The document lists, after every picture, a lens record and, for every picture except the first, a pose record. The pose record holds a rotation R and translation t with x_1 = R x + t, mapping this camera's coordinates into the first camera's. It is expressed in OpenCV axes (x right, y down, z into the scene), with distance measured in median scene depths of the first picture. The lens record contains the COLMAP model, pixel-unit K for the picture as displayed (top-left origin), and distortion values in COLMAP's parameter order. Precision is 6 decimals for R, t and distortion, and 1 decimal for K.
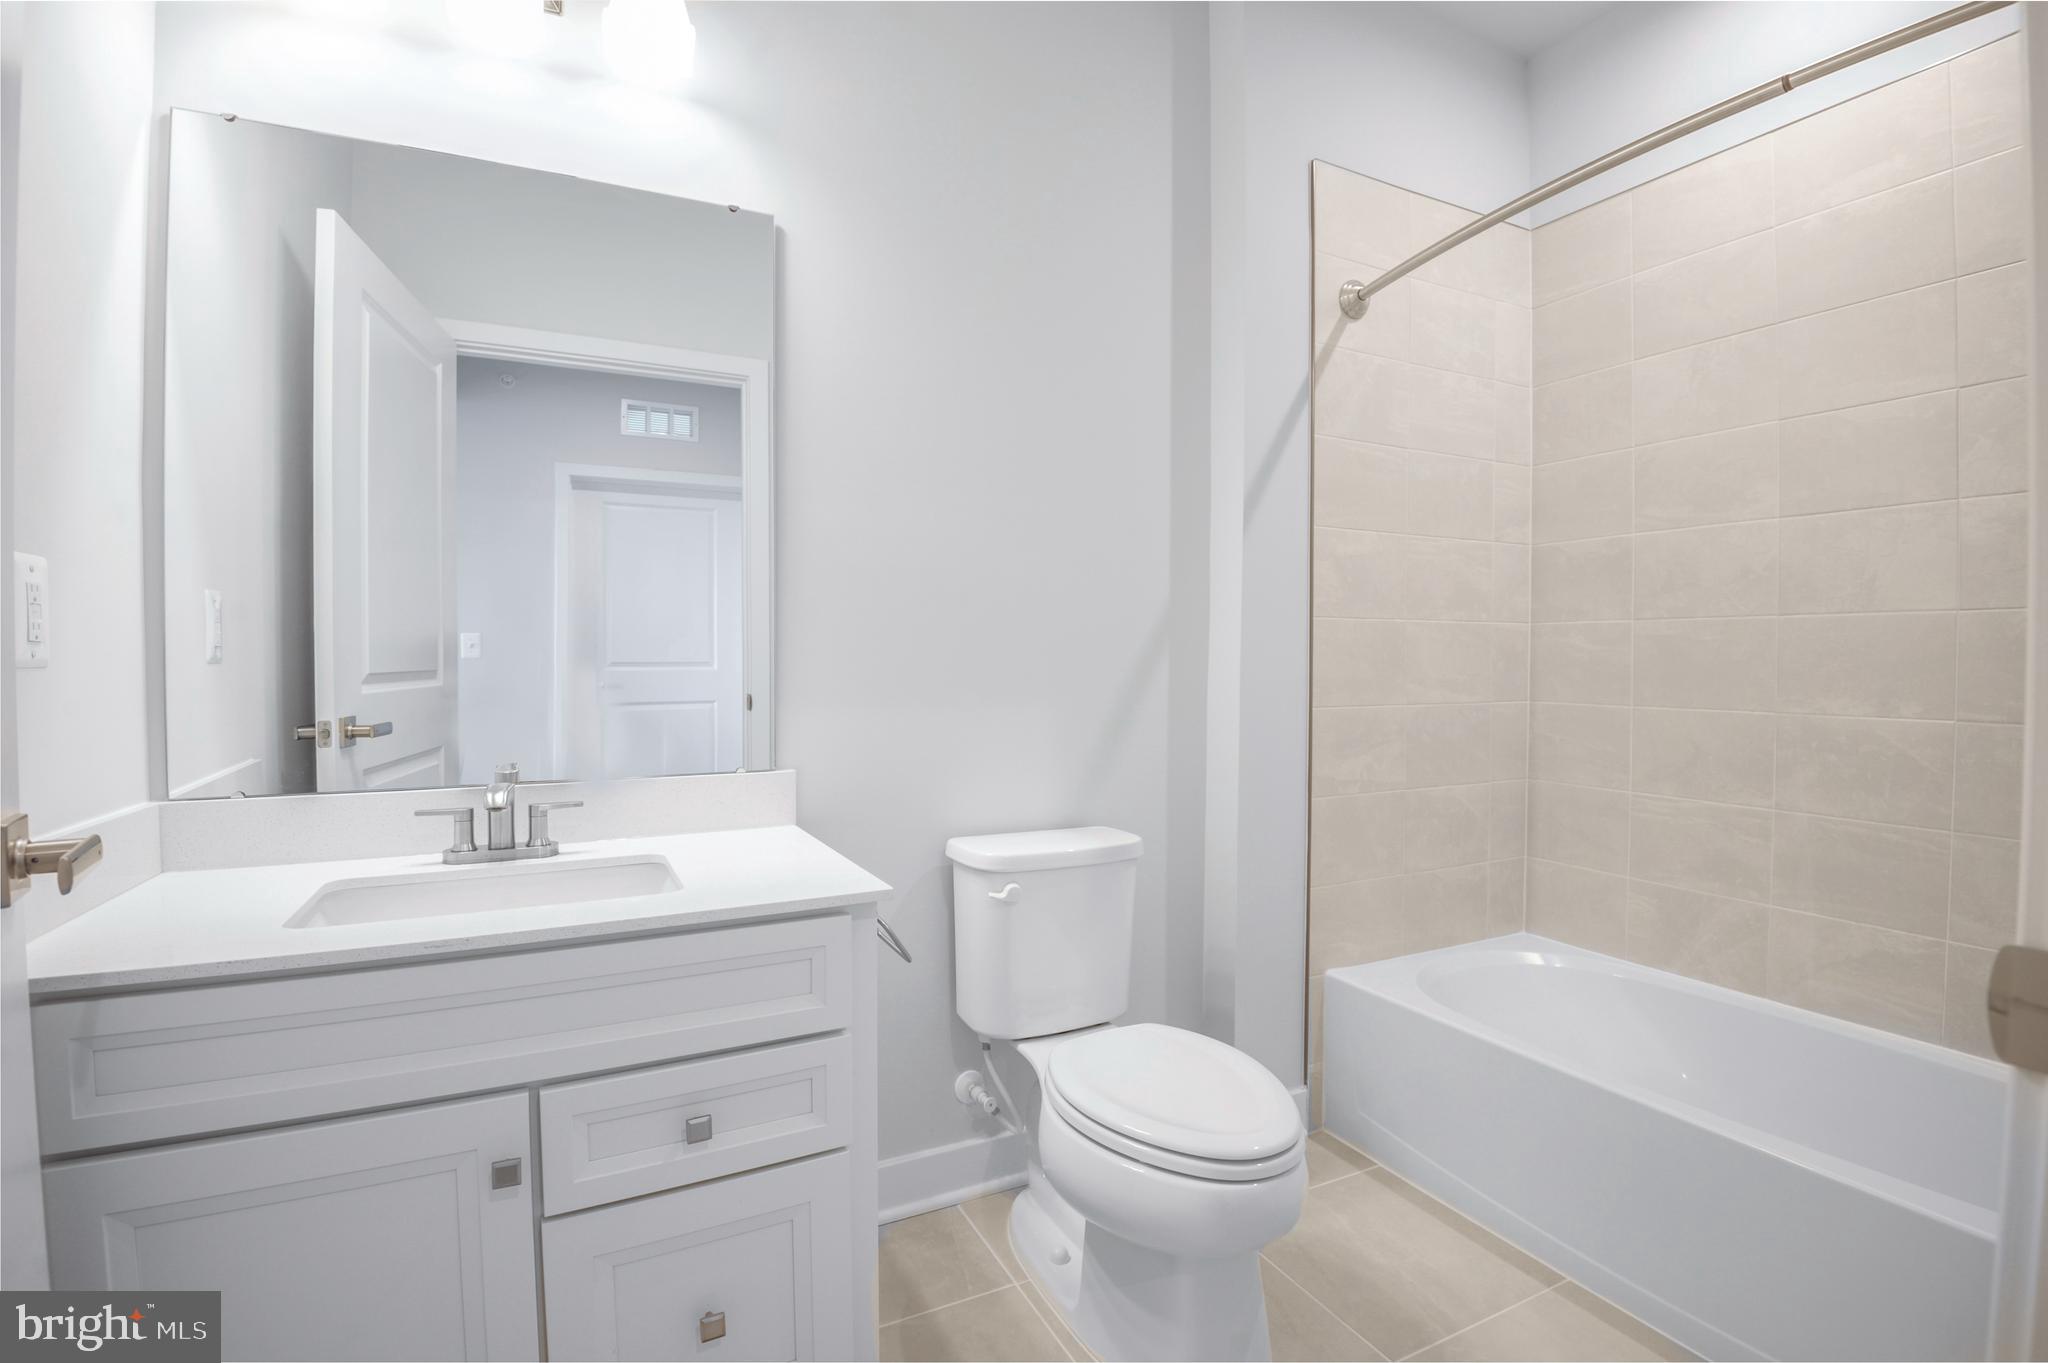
lens RADIAL K [[968.8, 0, 1028.2], [0, 968.8, 677.0], [0, 0, 1]] dist [-0.027334, -0.010498]
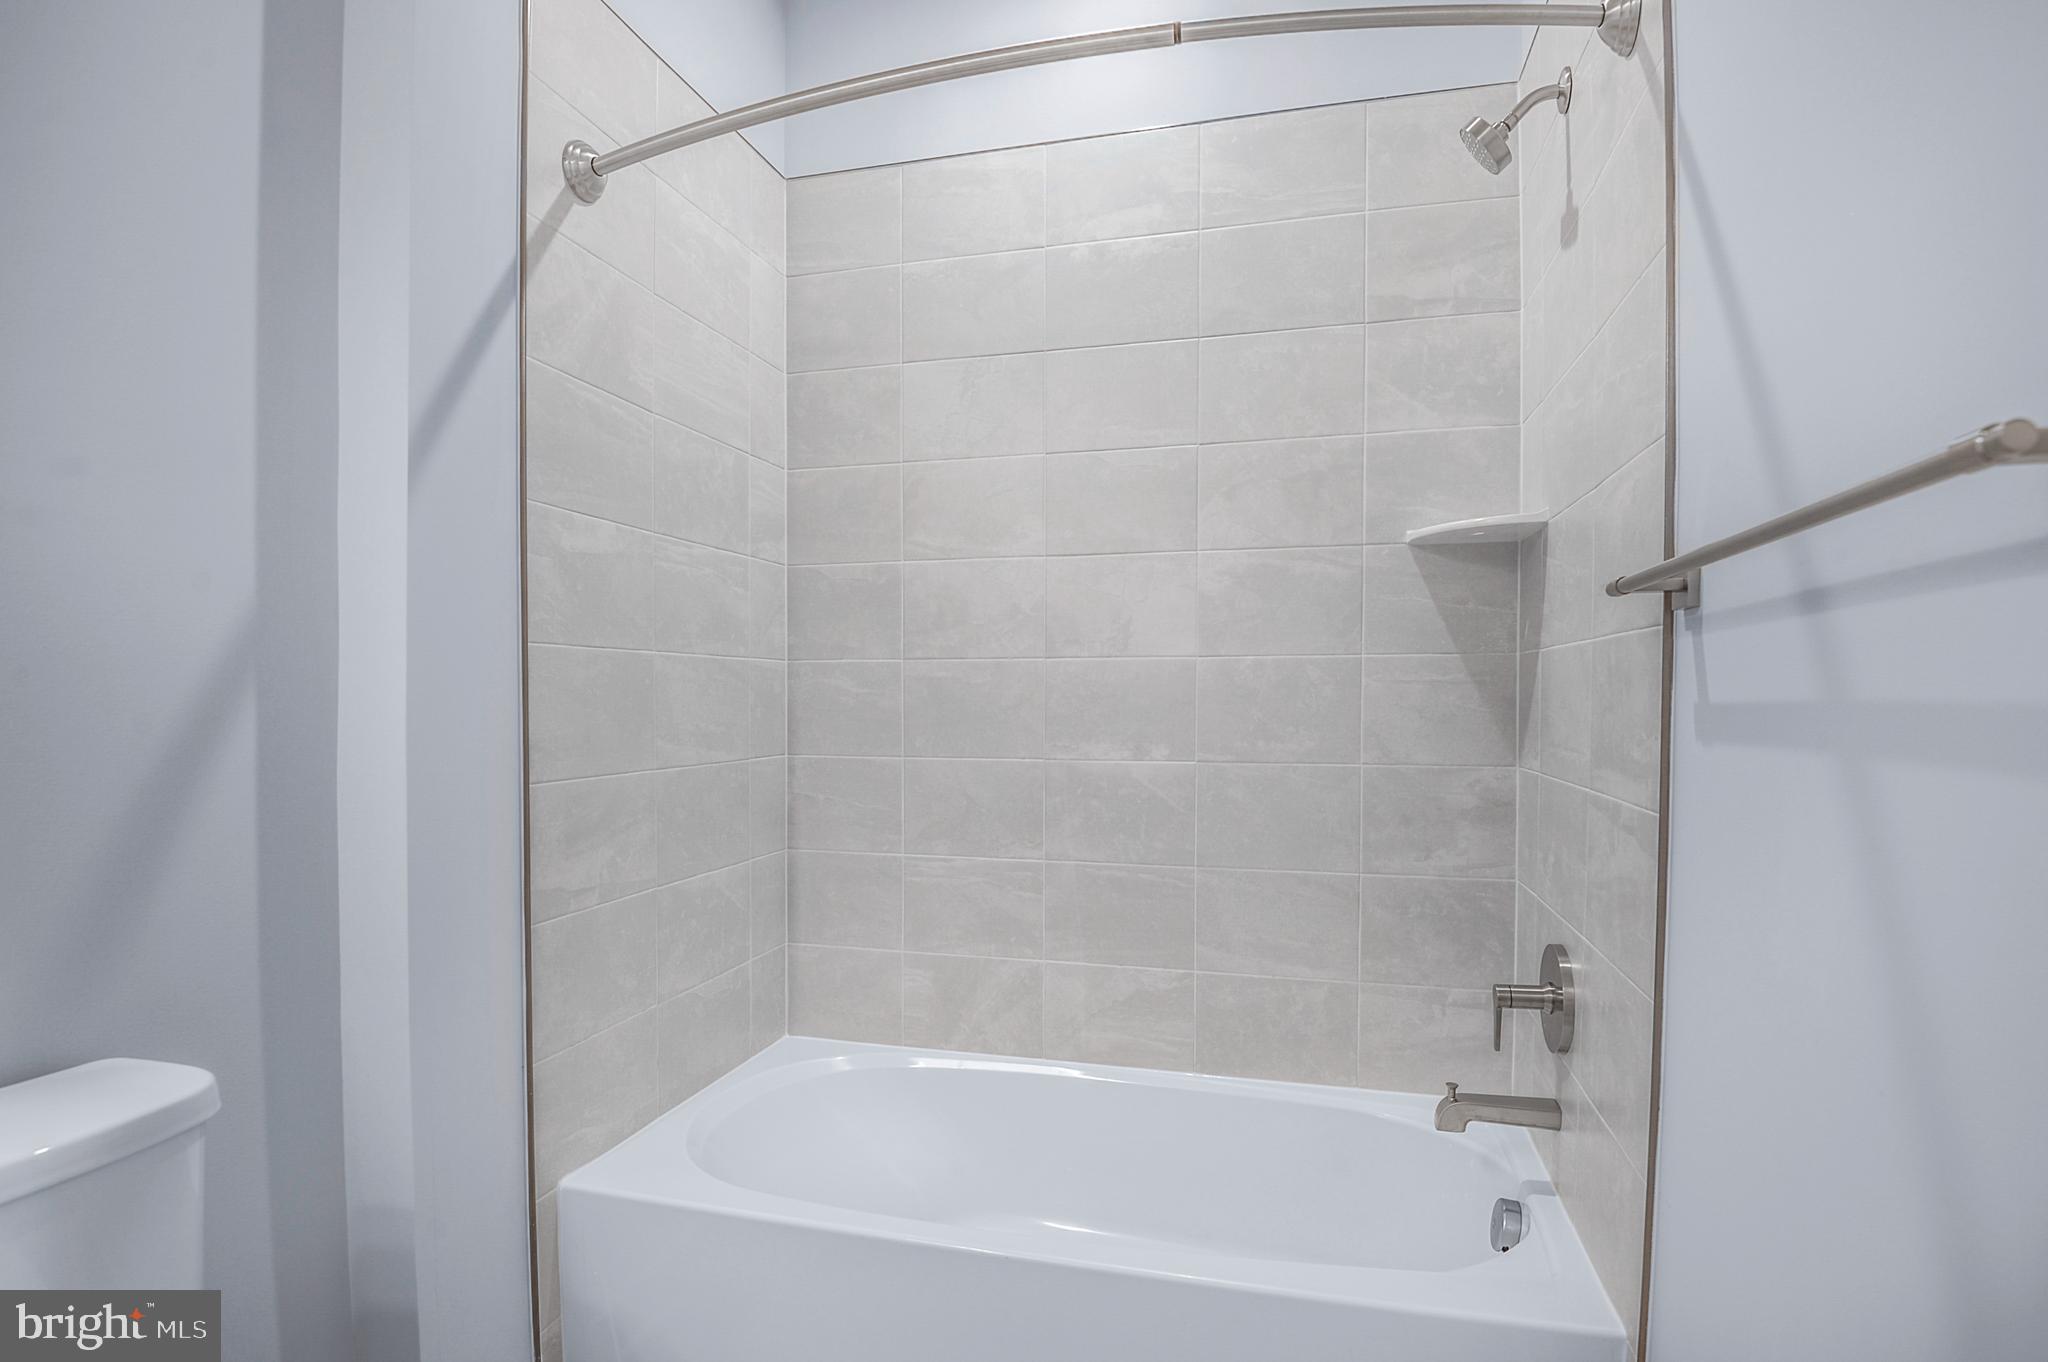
lens RADIAL K [[1010.8, 0, 1027.7], [0, 1010.8, 717.6], [0, 0, 1]] dist [-0.003949, -0.001028]
pose [[0.663598, -0.017056, 0.747895, 0.012200], [0.016686, 0.999829, 0.007996, -0.011957], [-0.747903, 0.007173, 0.663769, 0.303489]]
